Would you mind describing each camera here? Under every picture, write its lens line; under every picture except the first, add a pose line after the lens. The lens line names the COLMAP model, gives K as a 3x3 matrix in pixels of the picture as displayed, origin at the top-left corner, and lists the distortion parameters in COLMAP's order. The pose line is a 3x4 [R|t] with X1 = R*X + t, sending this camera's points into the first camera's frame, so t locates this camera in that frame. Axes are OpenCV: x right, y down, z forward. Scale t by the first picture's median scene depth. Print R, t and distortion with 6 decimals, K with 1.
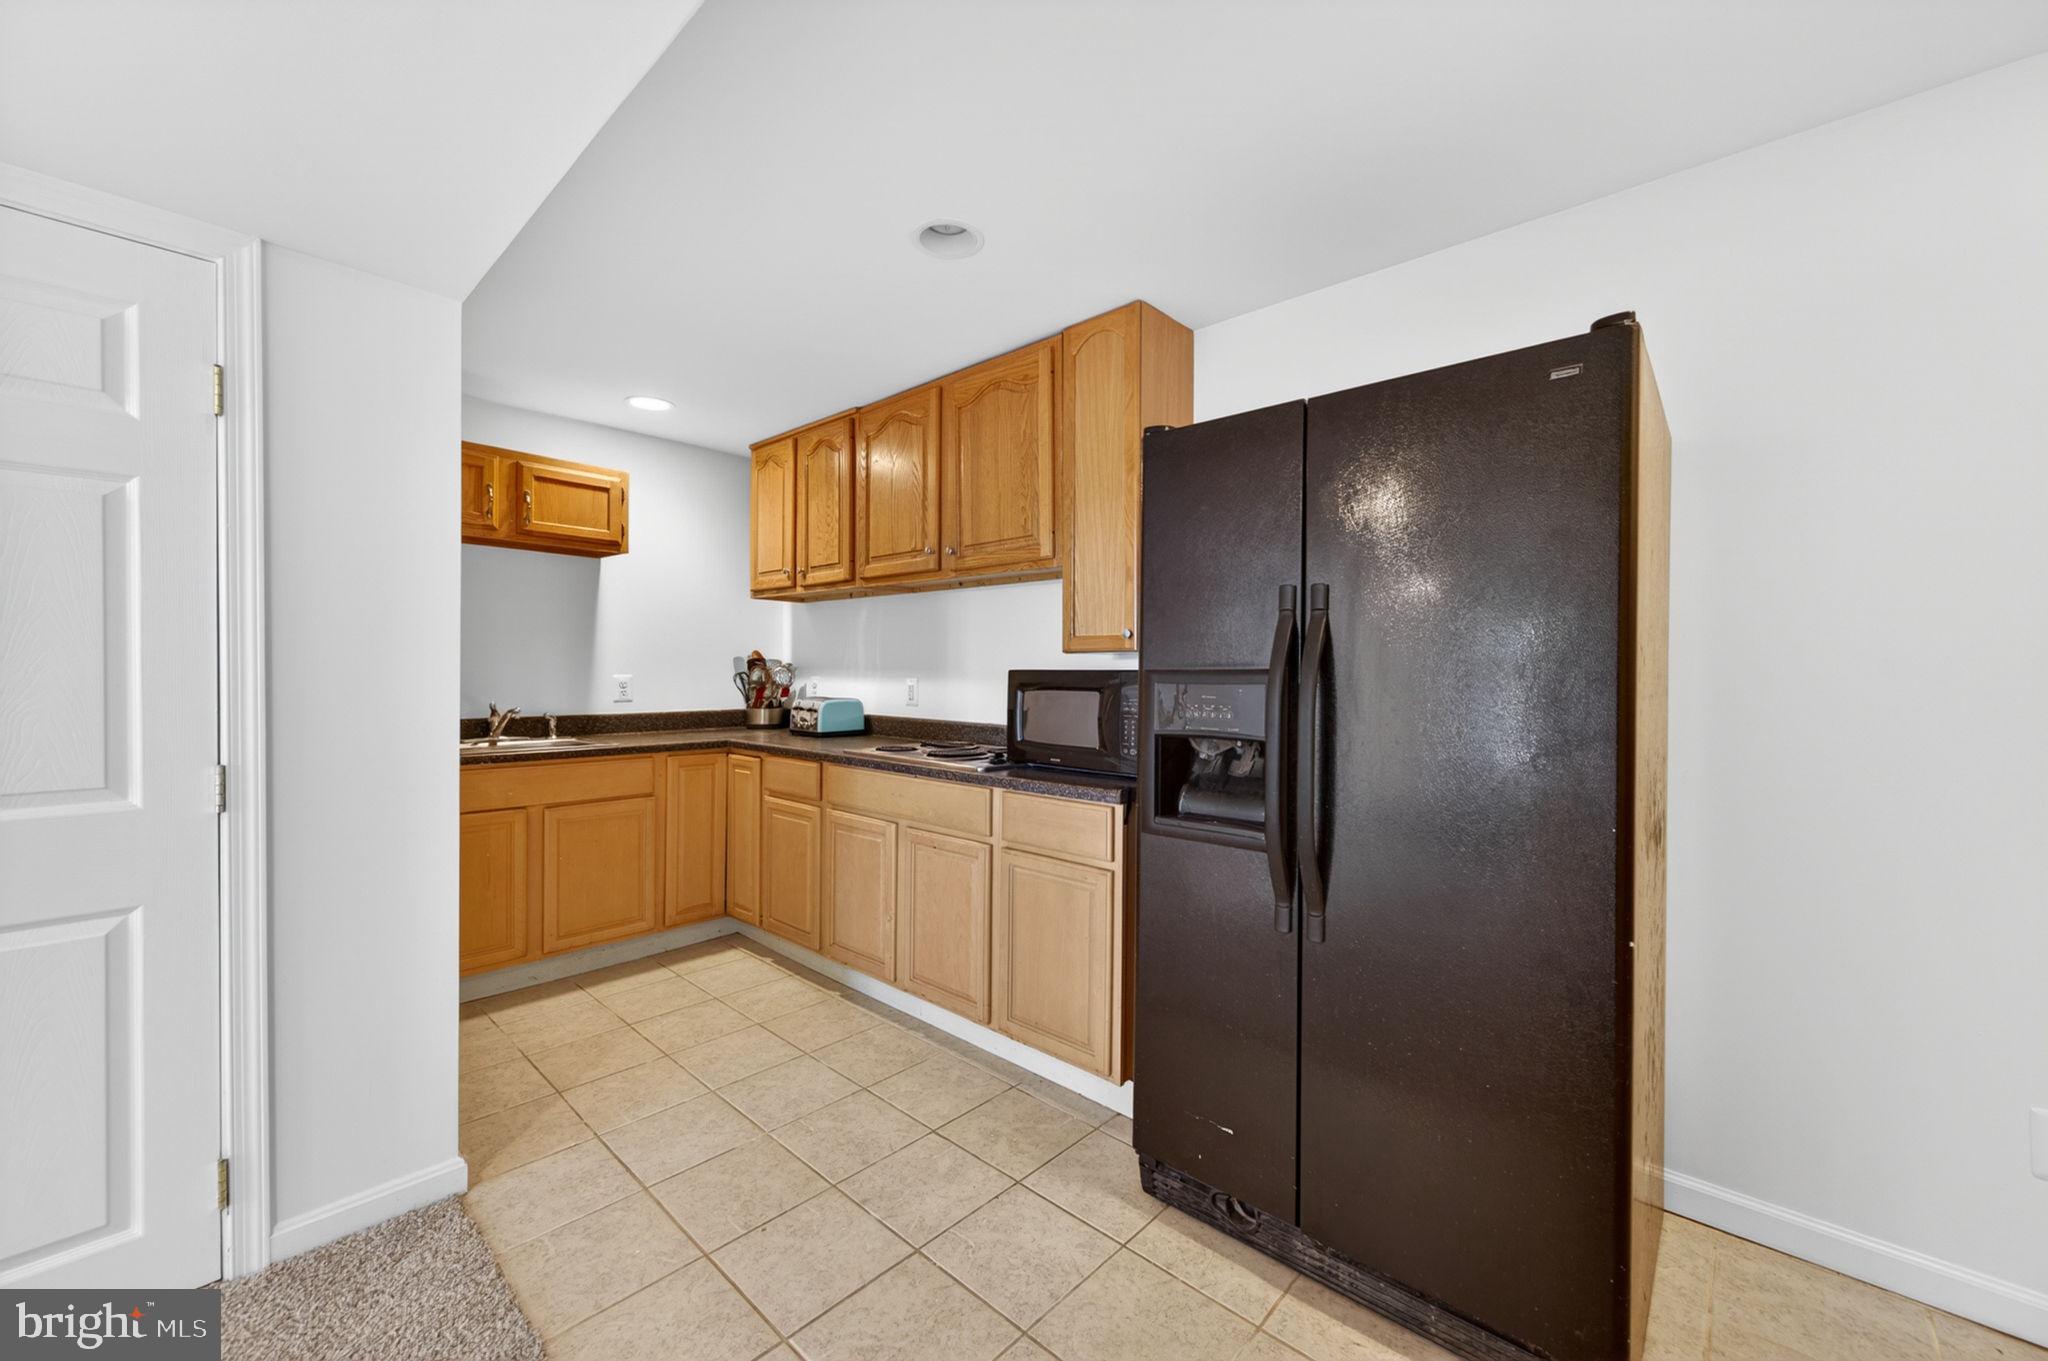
lens RADIAL K [[789.2, 0, 1025.2], [0, 789.2, 680.5], [0, 0, 1]] dist [0.000818, -0.000890]
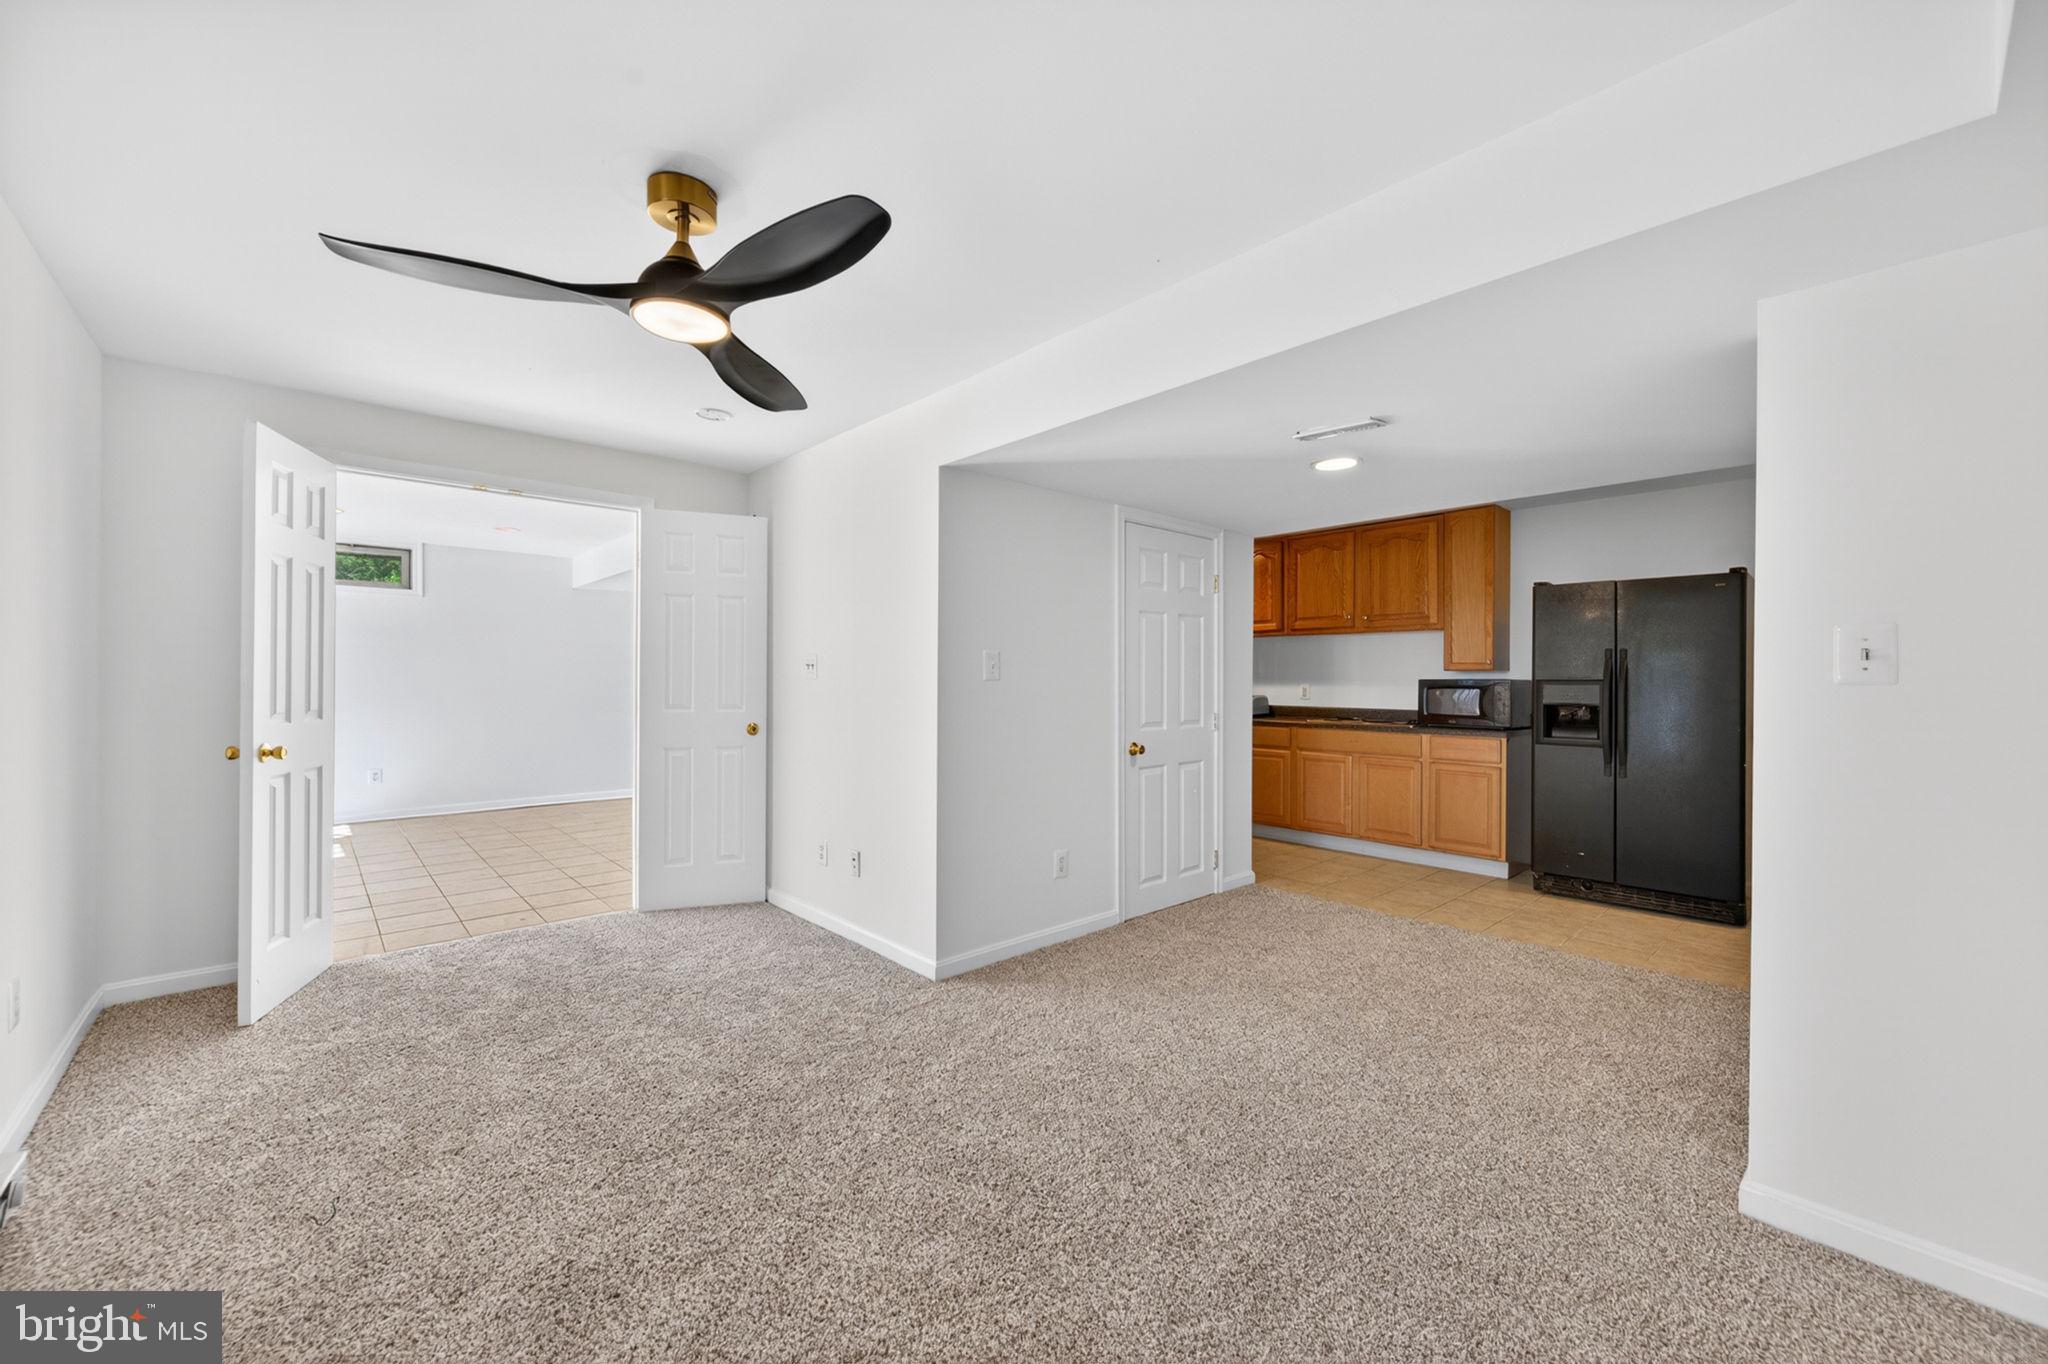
lens RADIAL K [[789.2, 0, 1018.7], [0, 789.2, 676.5], [0, 0, 1]] dist [0.000818, -0.000890]
pose [[0.995565, -0.003197, -0.094025, -0.715716], [0.001825, 0.999891, -0.014673, 0.006173], [0.094062, 0.014437, 0.995462, -0.945916]]
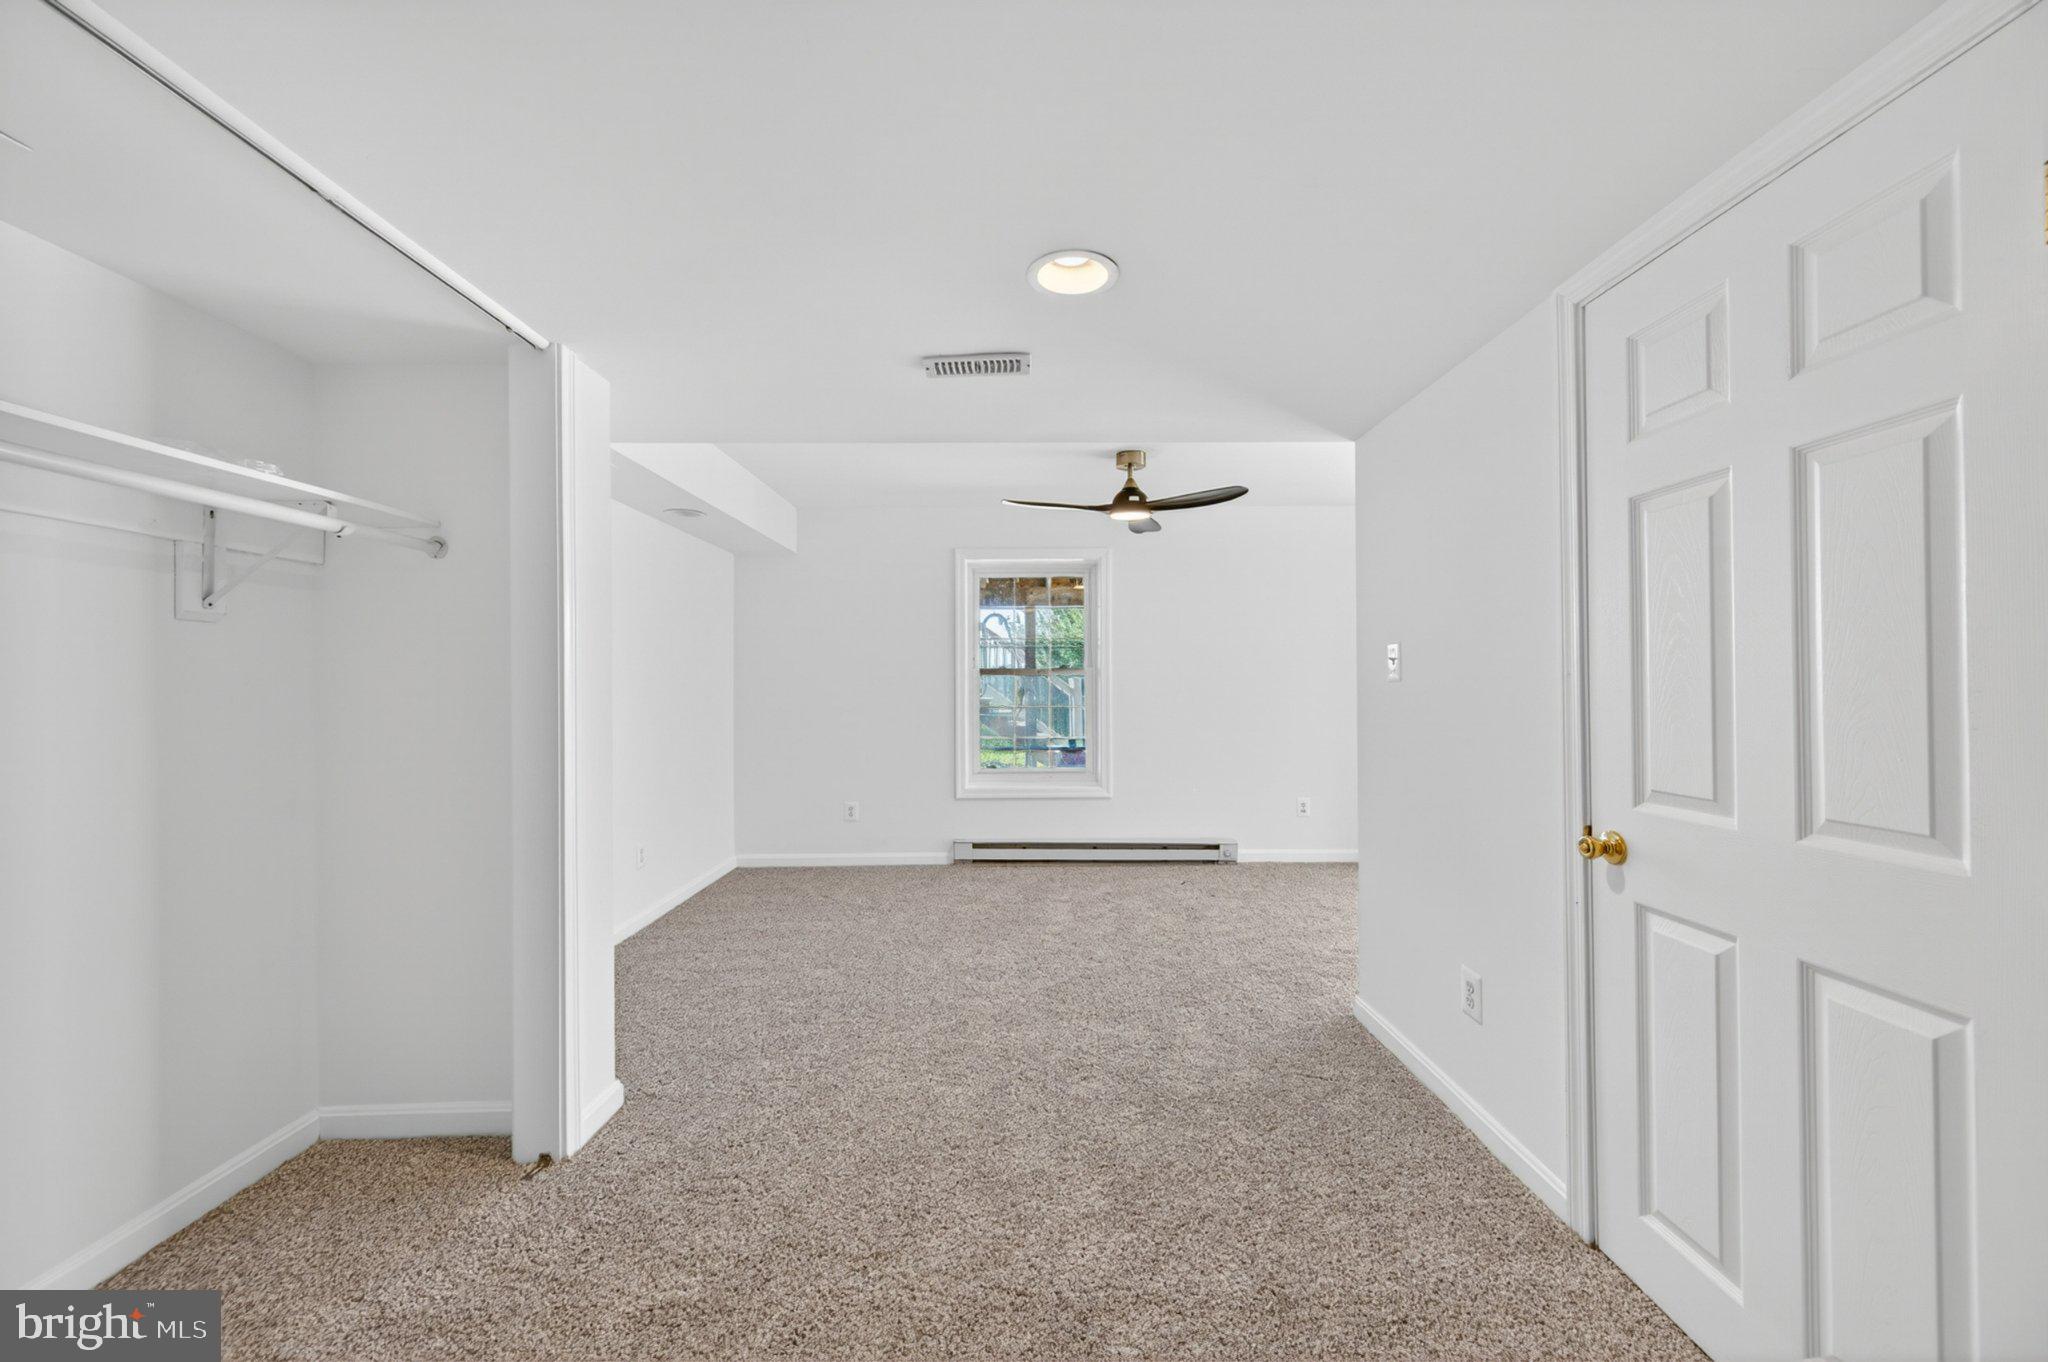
lens RADIAL K [[789.2, 0, 1022.9], [0, 789.2, 678.3], [0, 0, 1]] dist [0.000818, -0.000890]
pose [[-0.729804, -0.010094, -0.683582, -0.024807], [-0.009092, 0.999946, -0.005058, 0.000774], [0.683596, 0.002524, -0.729856, 0.434737]]
